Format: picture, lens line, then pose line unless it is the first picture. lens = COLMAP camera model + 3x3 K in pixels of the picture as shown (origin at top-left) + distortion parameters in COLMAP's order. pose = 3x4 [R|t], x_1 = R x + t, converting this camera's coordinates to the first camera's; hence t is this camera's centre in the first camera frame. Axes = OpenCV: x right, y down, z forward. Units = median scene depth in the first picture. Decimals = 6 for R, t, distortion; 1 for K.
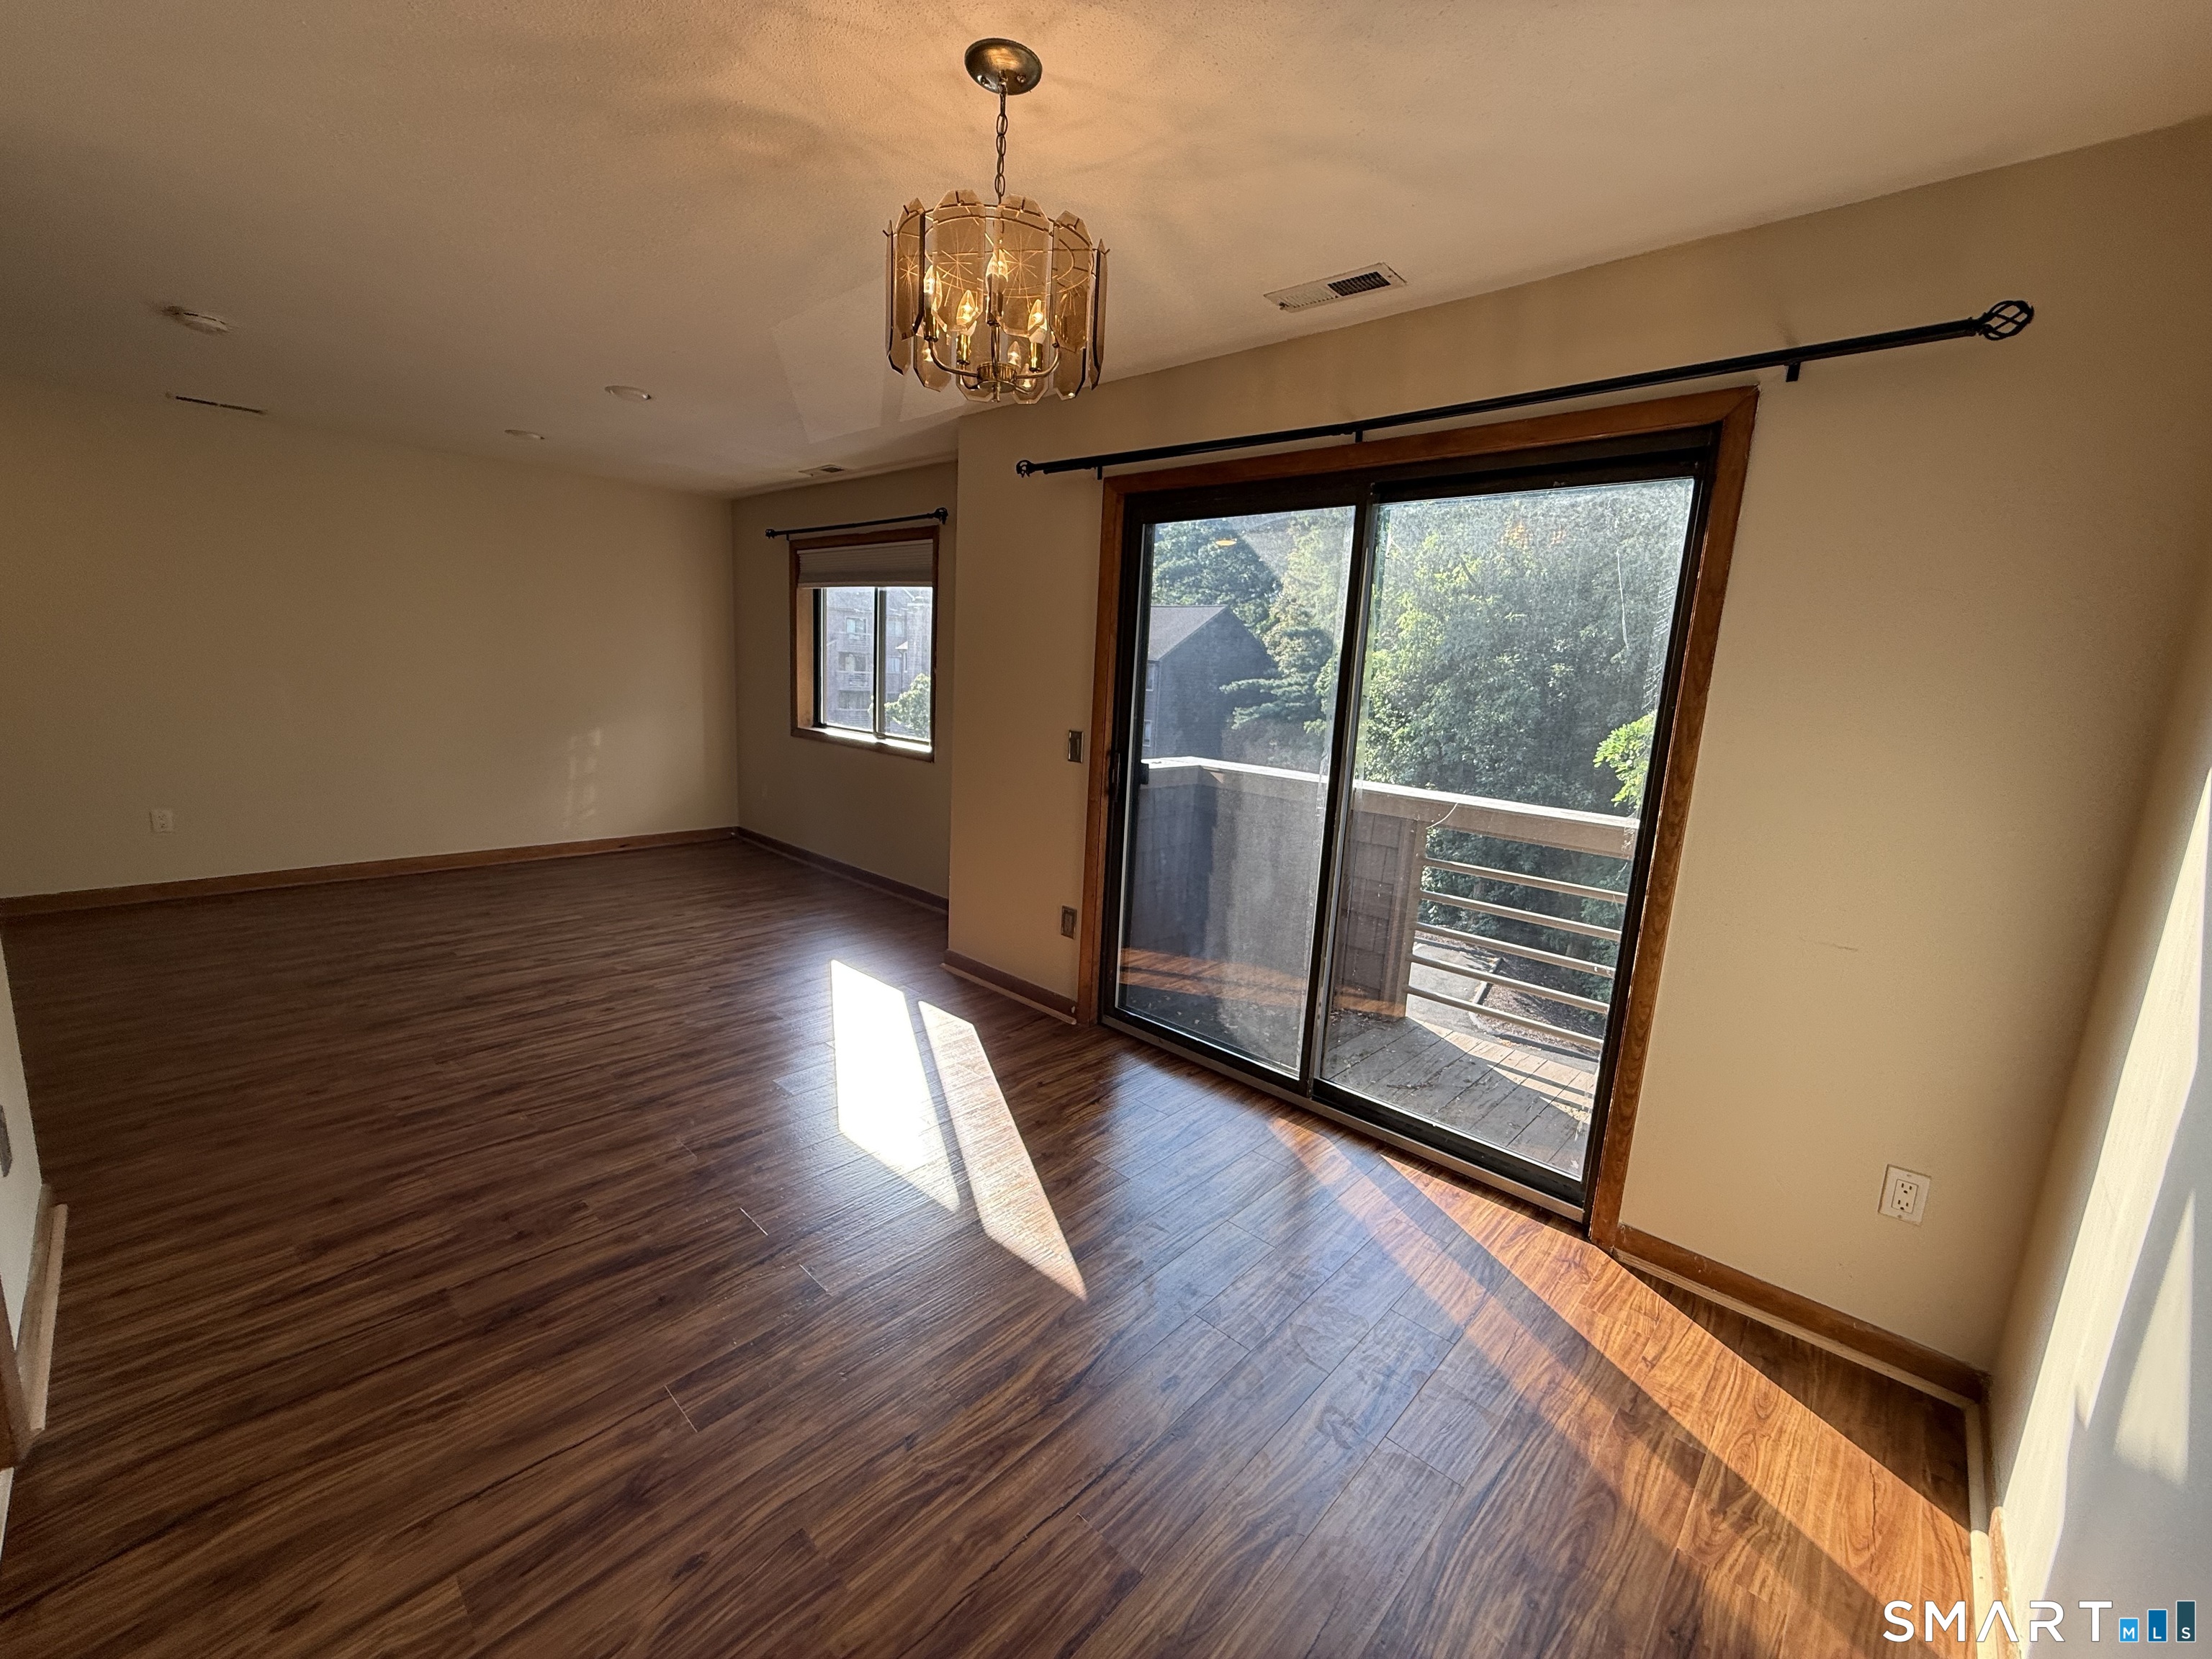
lens RADIAL K [[895.2, 0, 1063.9], [0, 895.2, 818.3], [0, 0, 1]] dist [0.009565, 0.000199]
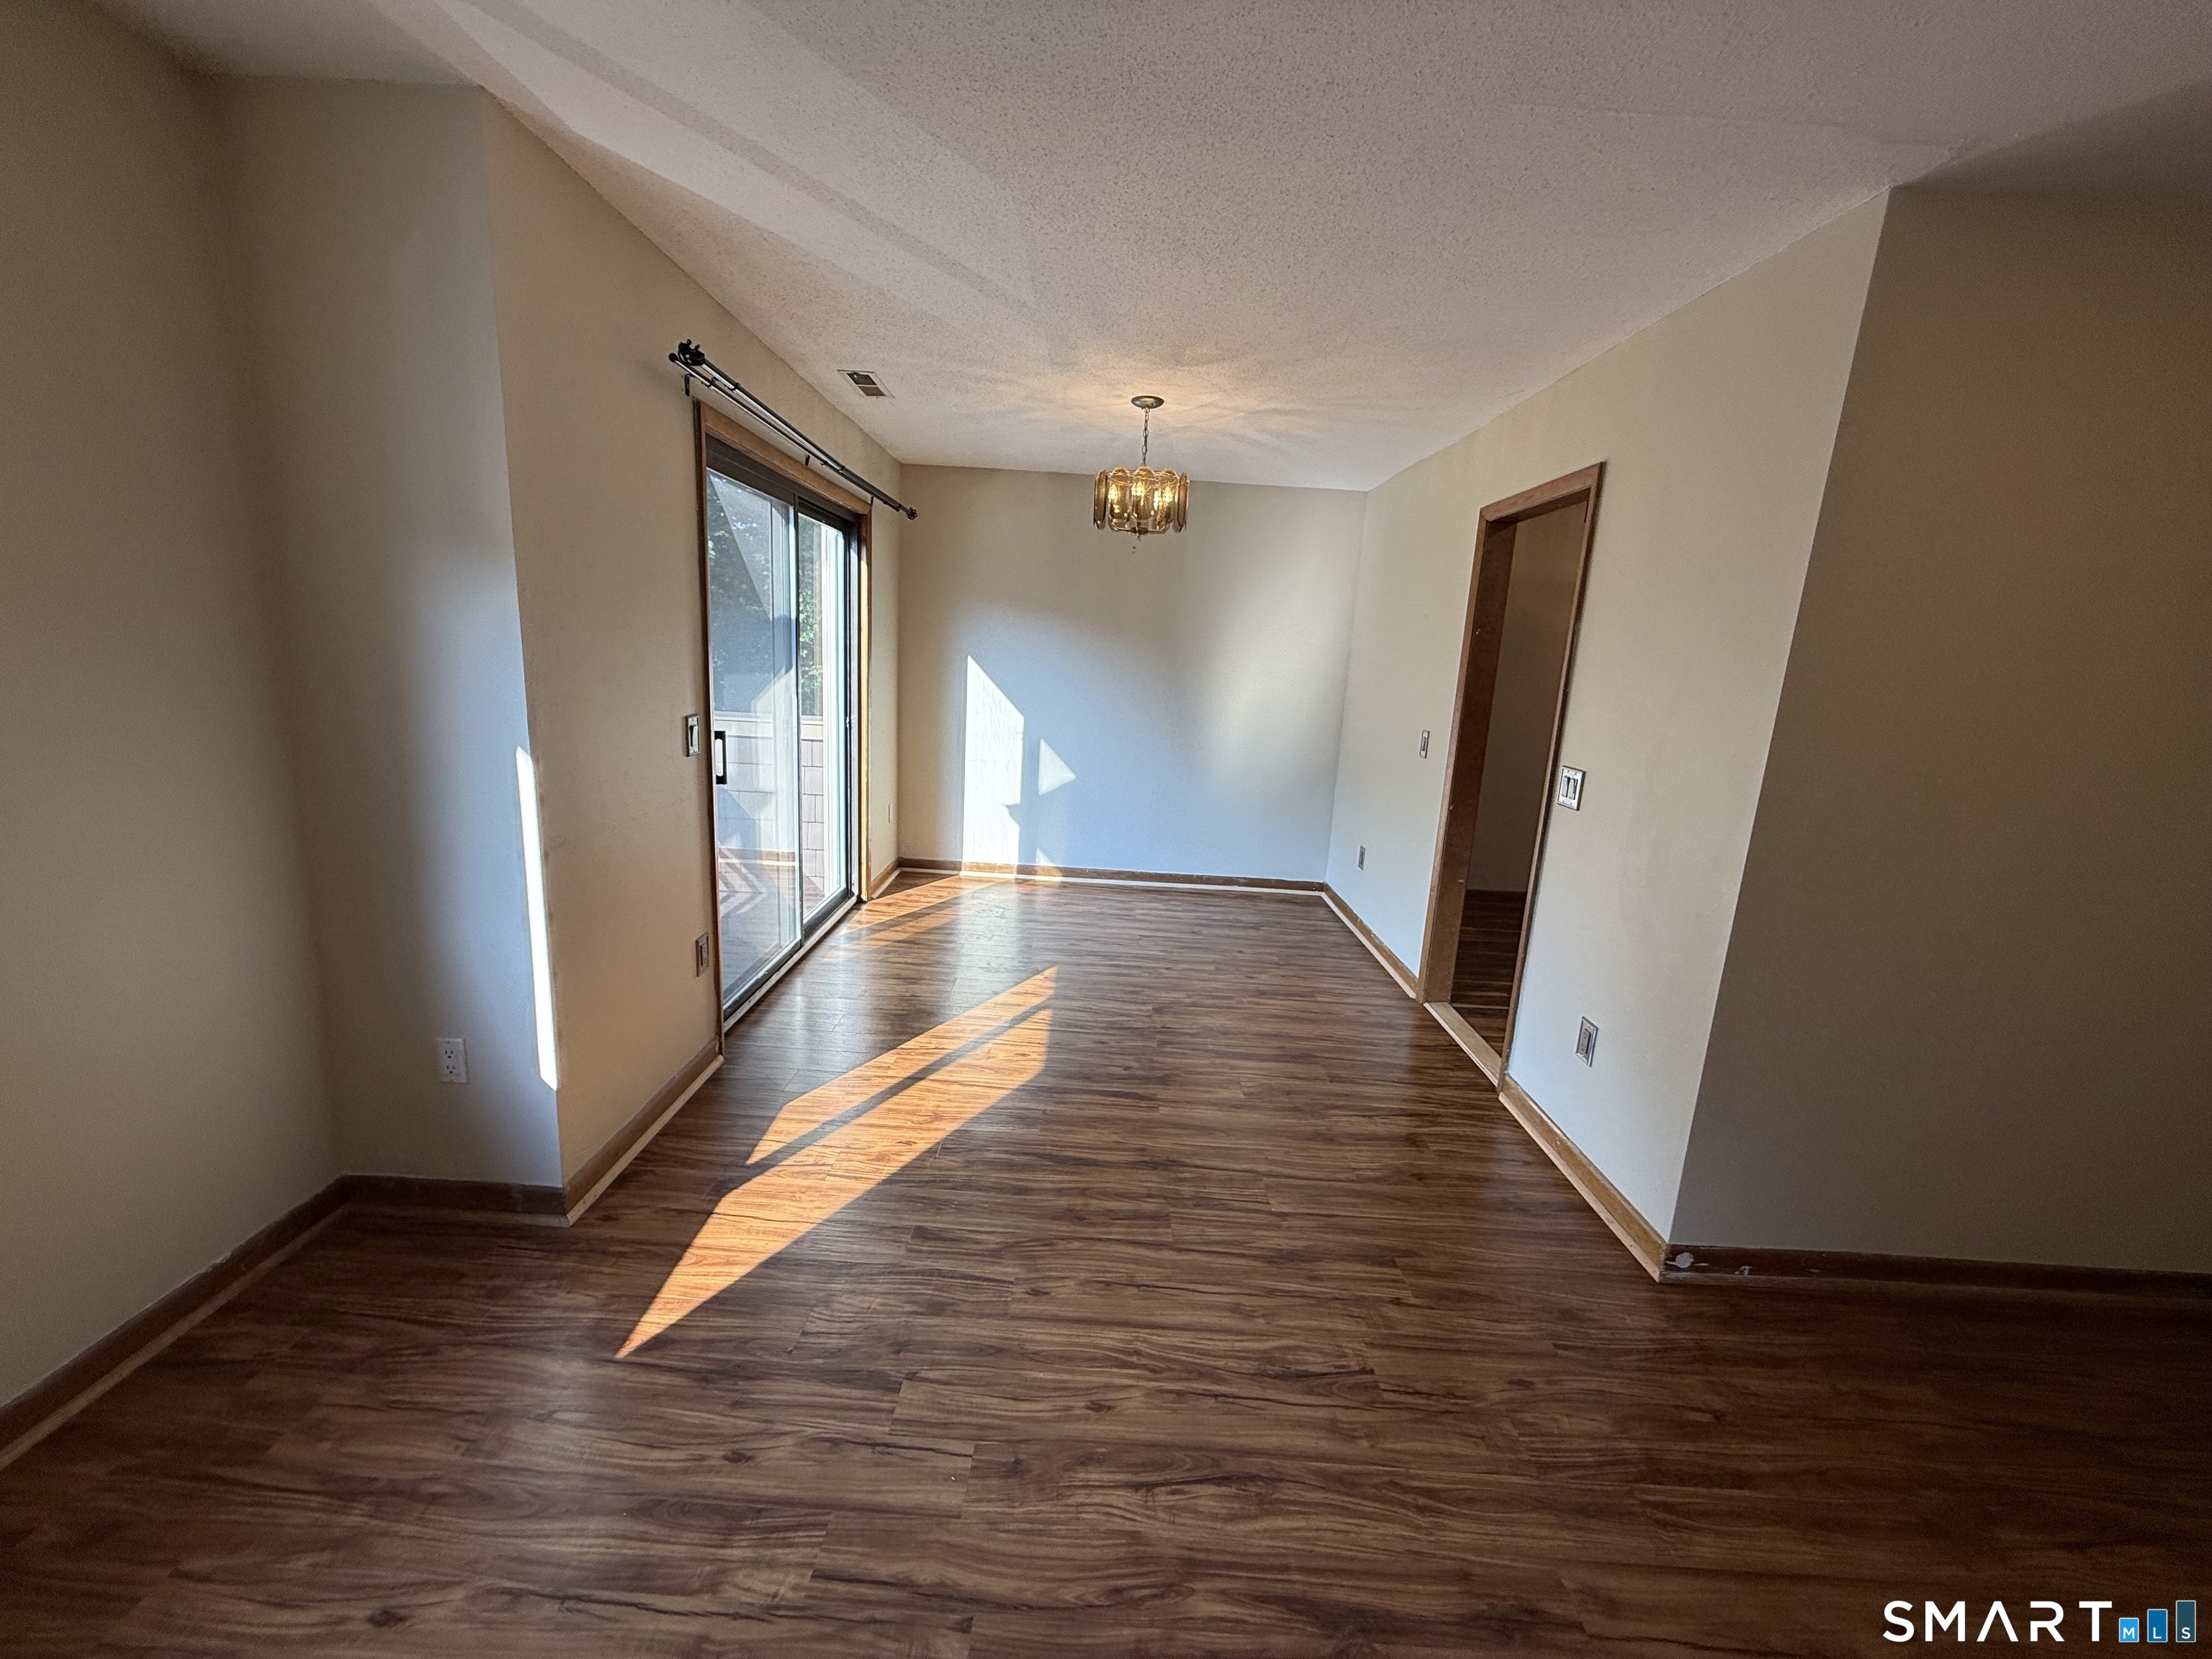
lens RADIAL K [[877.8, 0, 1088.7], [0, 877.8, 821.6], [0, 0, 1]] dist [0.000170, 0.000097]
pose [[-0.685993, -0.226040, 0.691607, -0.710624], [0.034925, 0.939196, 0.341601, -0.244378], [-0.726770, 0.258490, -0.636387, 1.136672]]
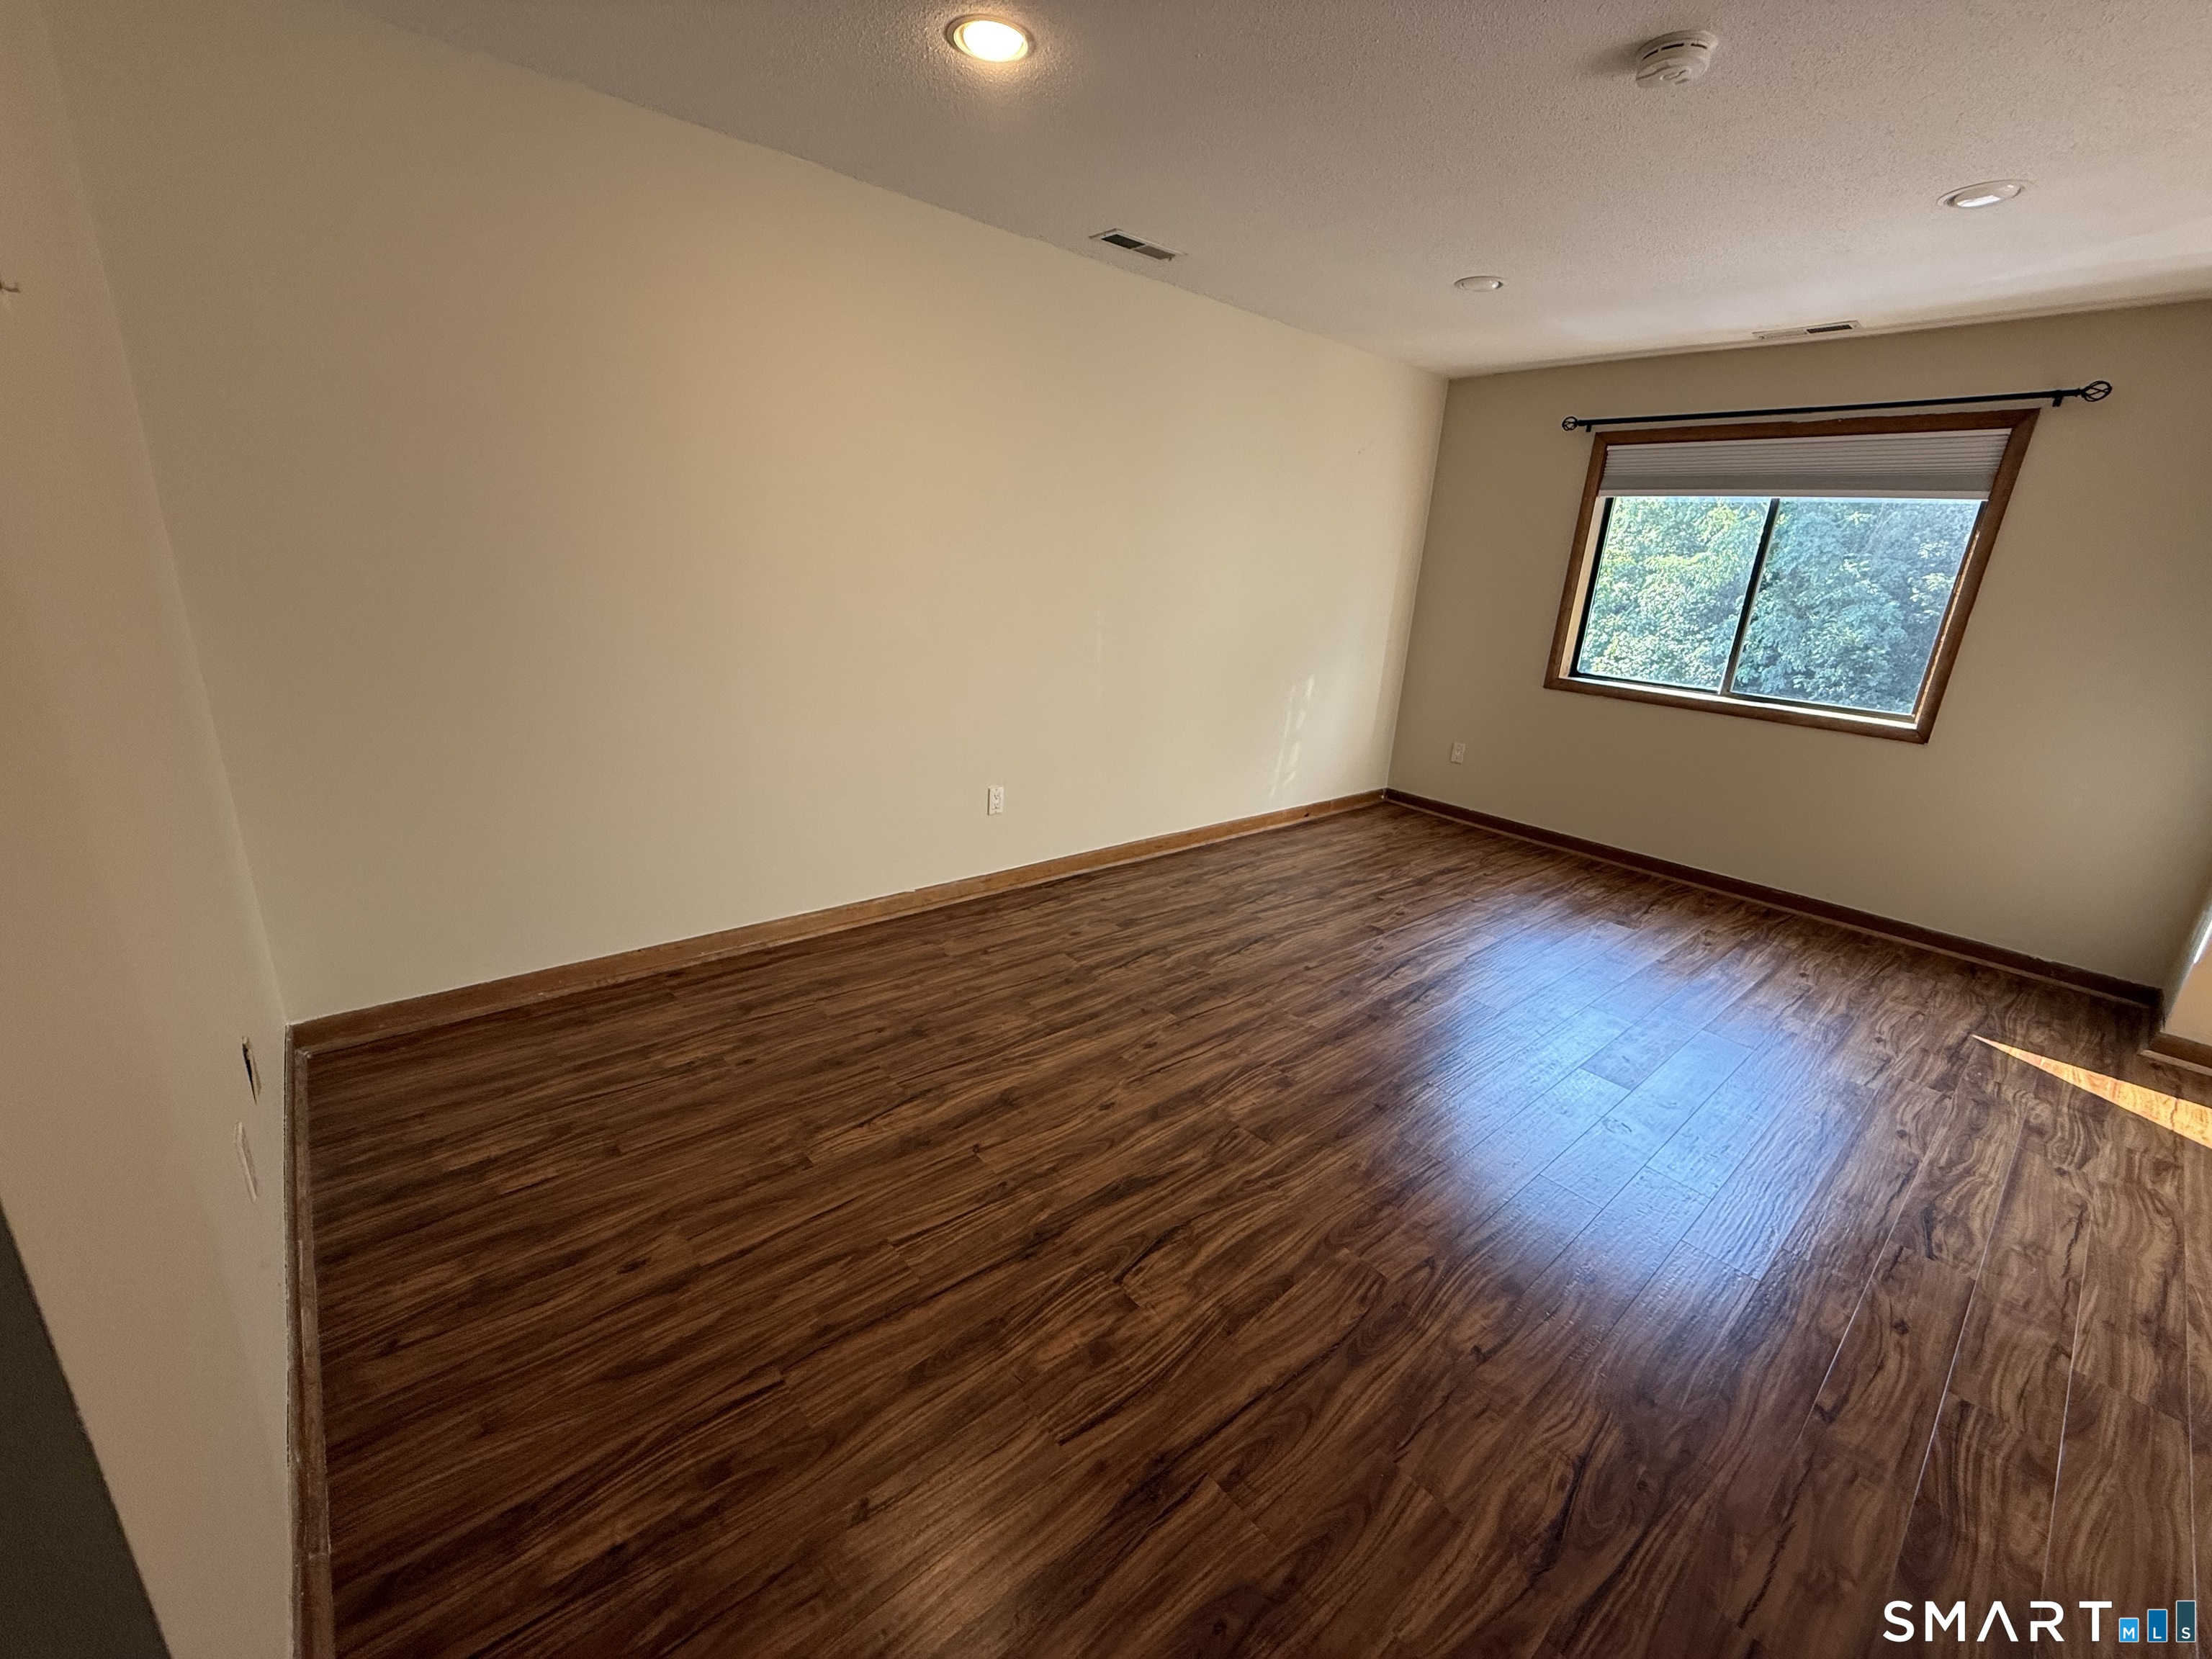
lens RADIAL K [[888.2, 0, 1101.9], [0, 888.2, 833.4], [0, 0, 1]] dist [0.004759, 0.000540]
pose [[0.996317, 0.037662, -0.077036, -1.005716], [-0.027431, 0.991161, 0.129799, -0.088383], [0.081243, -0.127207, 0.988543, 0.261268]]
